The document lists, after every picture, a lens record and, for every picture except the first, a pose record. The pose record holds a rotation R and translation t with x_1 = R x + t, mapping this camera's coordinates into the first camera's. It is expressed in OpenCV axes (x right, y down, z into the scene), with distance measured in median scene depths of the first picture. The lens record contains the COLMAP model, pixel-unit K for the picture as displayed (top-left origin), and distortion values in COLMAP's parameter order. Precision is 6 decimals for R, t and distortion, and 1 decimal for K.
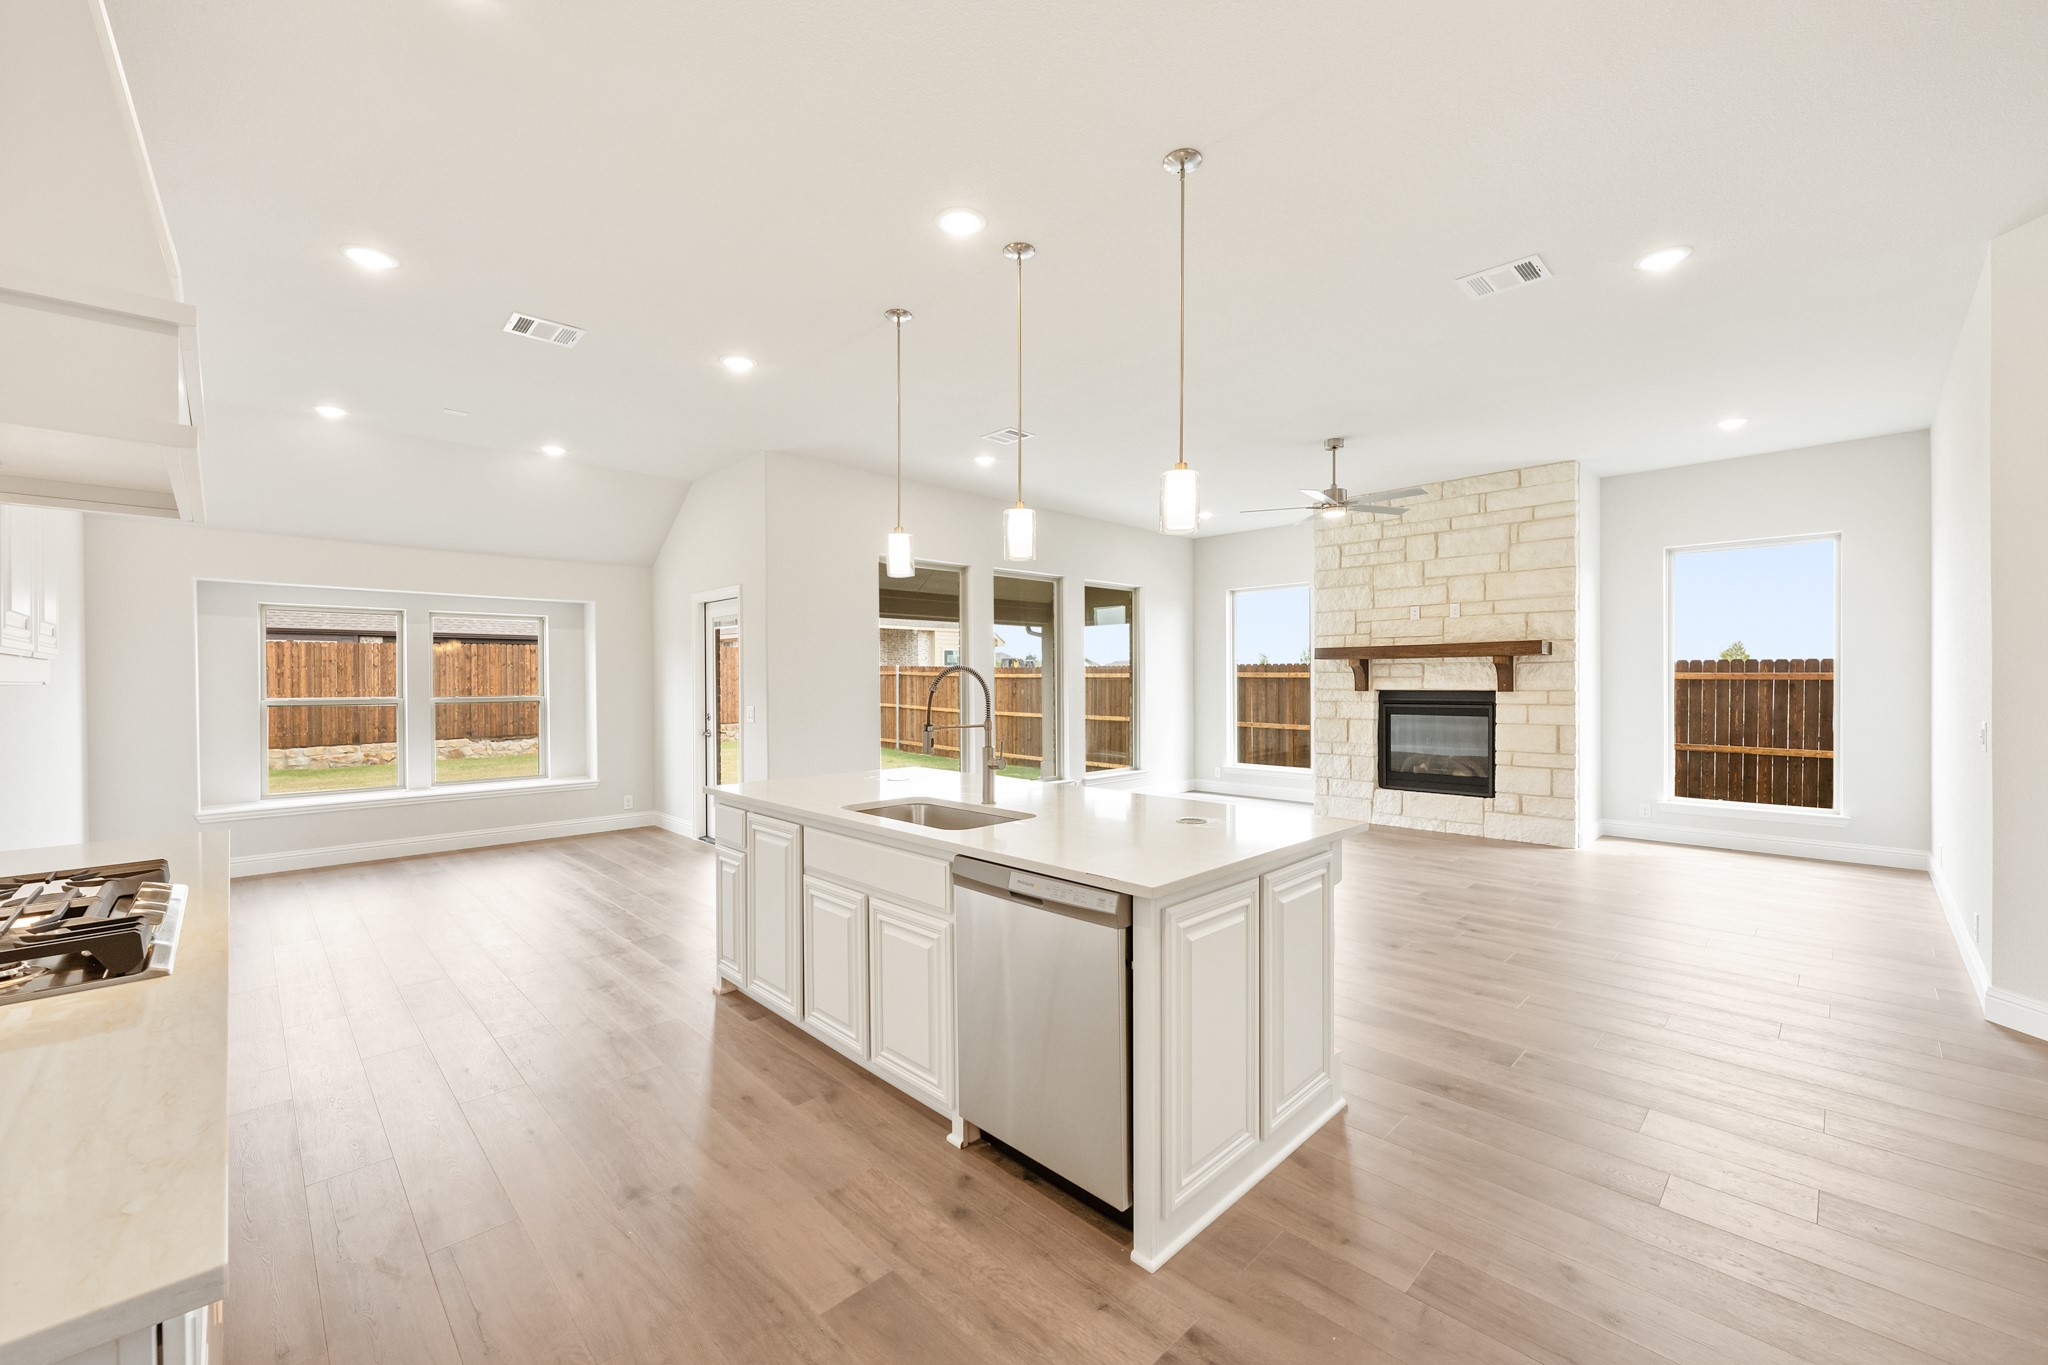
lens RADIAL K [[825.6, 0, 1033.3], [0, 825.6, 687.8], [0, 0, 1]] dist [-0.002850, 0.000038]
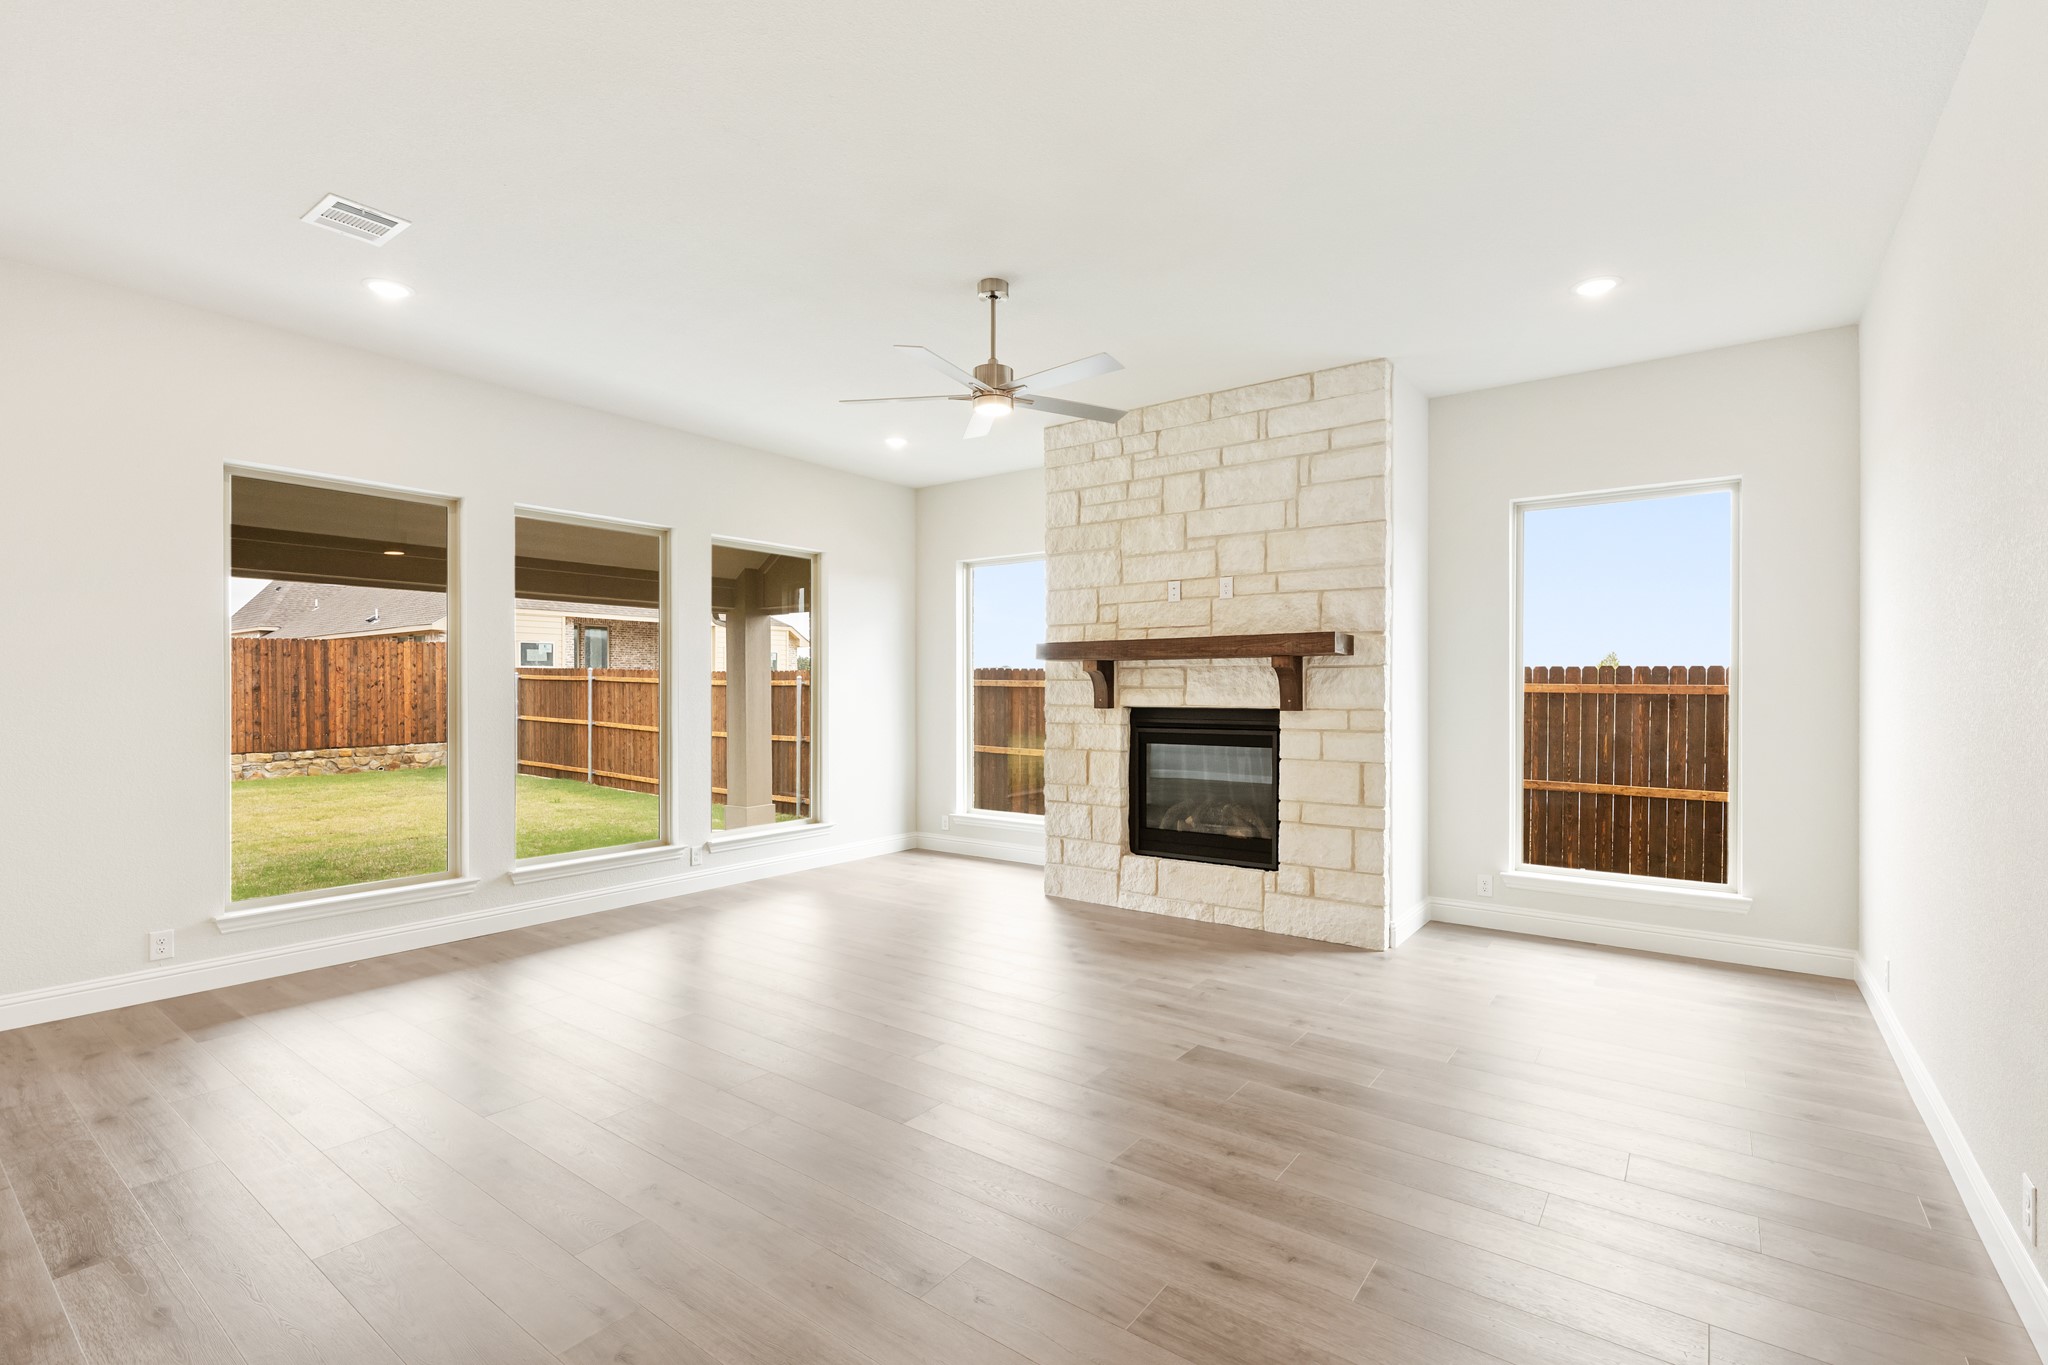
lens RADIAL K [[927.8, 0, 1054.8], [0, 927.8, 695.2], [0, 0, 1]] dist [-0.004146, 0.000272]
pose [[0.986414, 0.004608, 0.164213, 0.251464], [-0.004150, 0.999986, -0.003132, -0.004265], [-0.164225, 0.002408, 0.986420, 0.286273]]
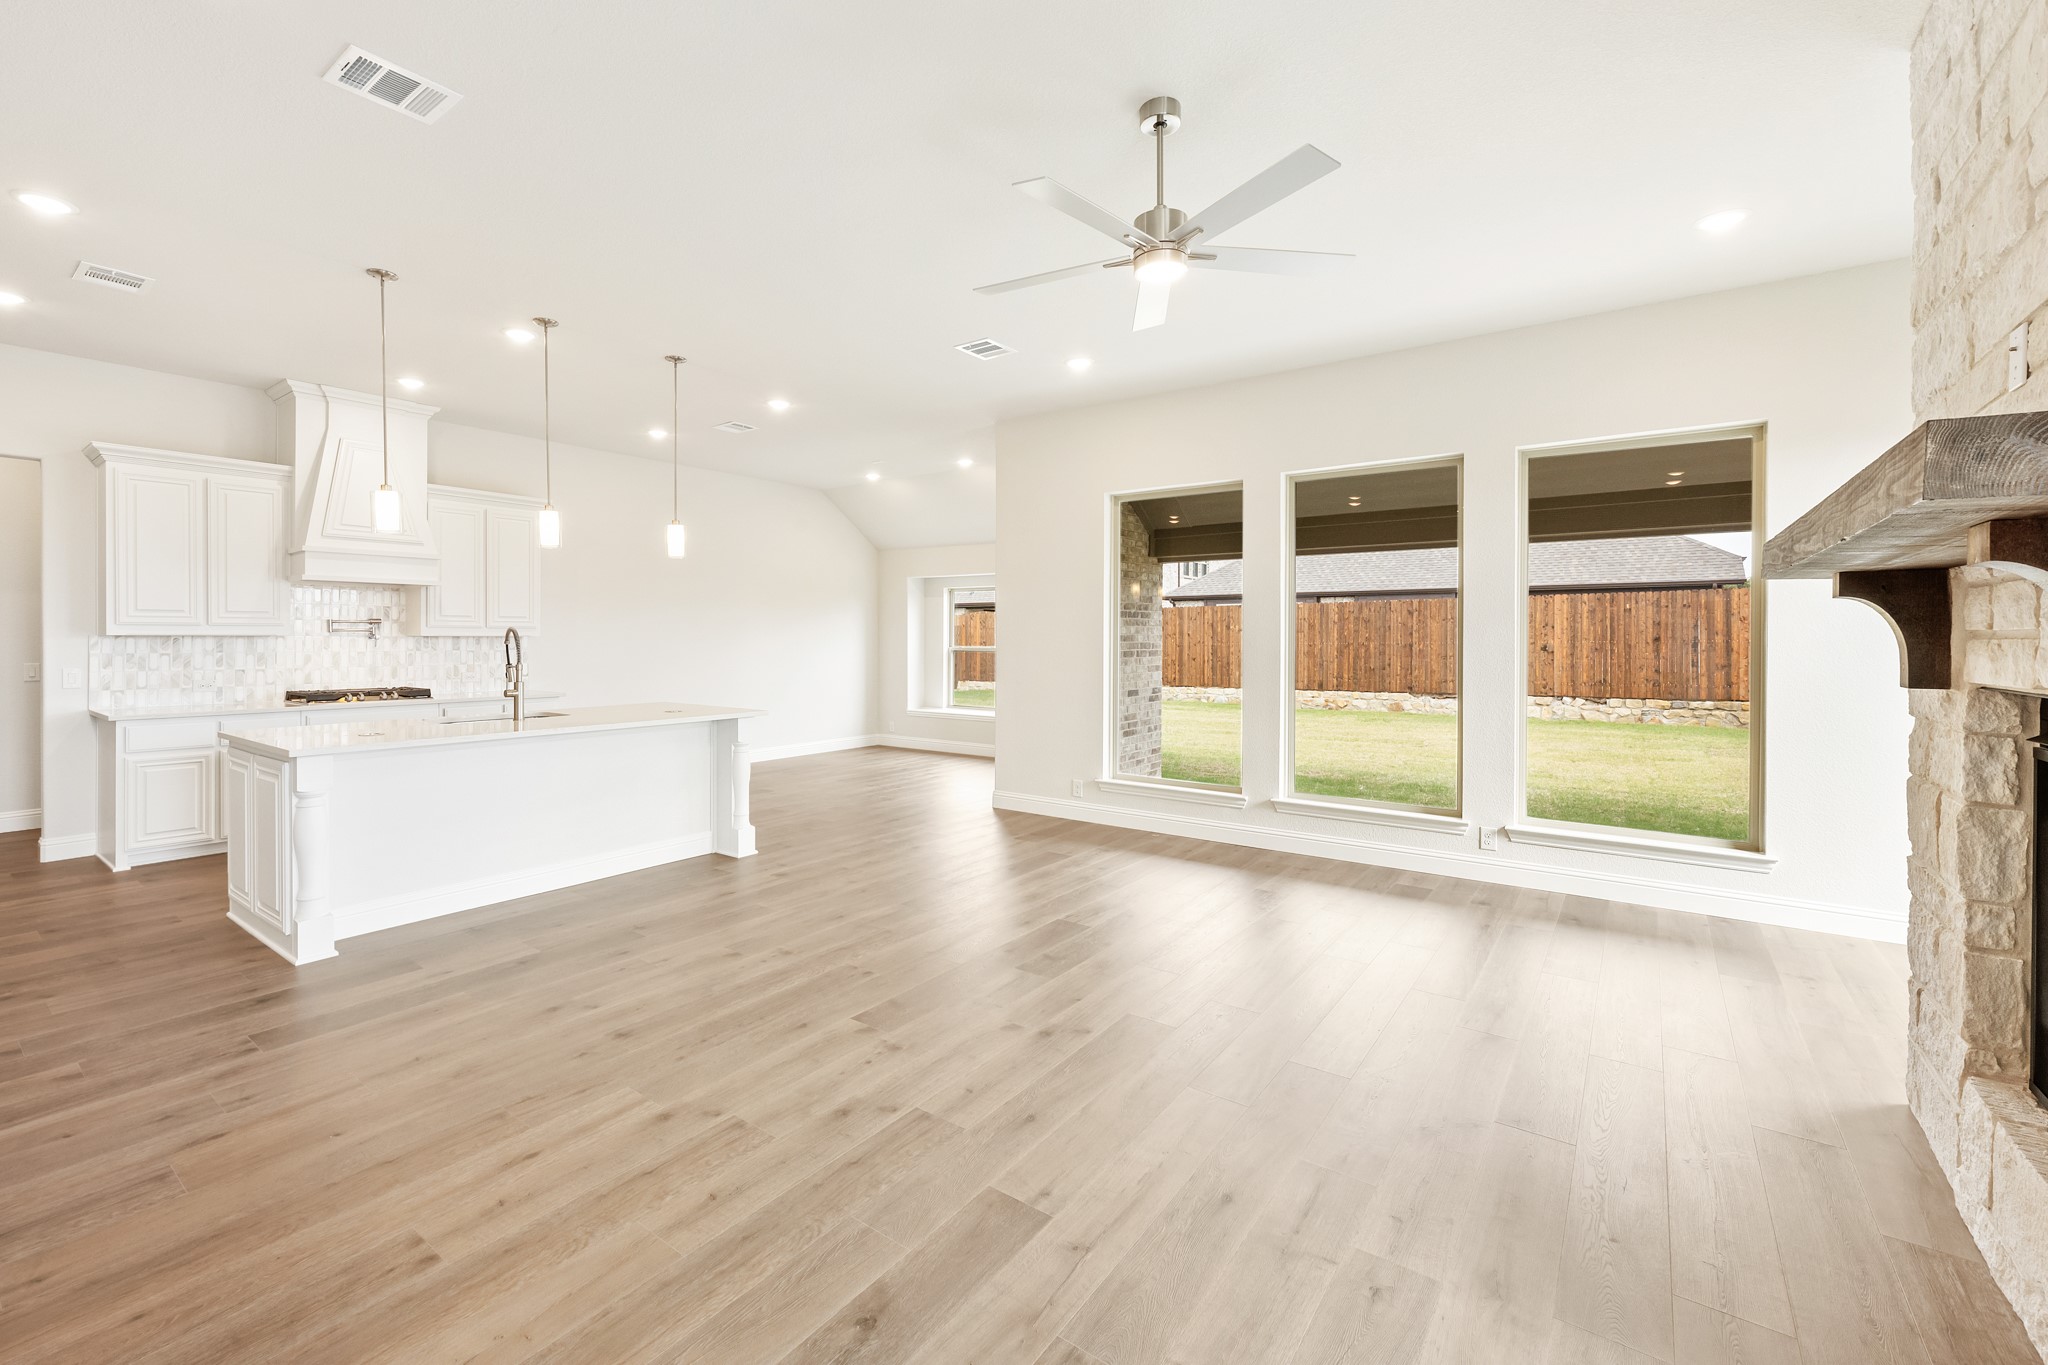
lens RADIAL K [[867.1, 0, 943.8], [0, 867.1, 639.8], [0, 0, 1]] dist [0.003892, 0.000120]
pose [[0.108136, 0.008531, -0.994100, 0.687477], [-0.011848, 0.999903, 0.007292, -0.010963], [0.994066, 0.010990, 0.108226, 0.693503]]
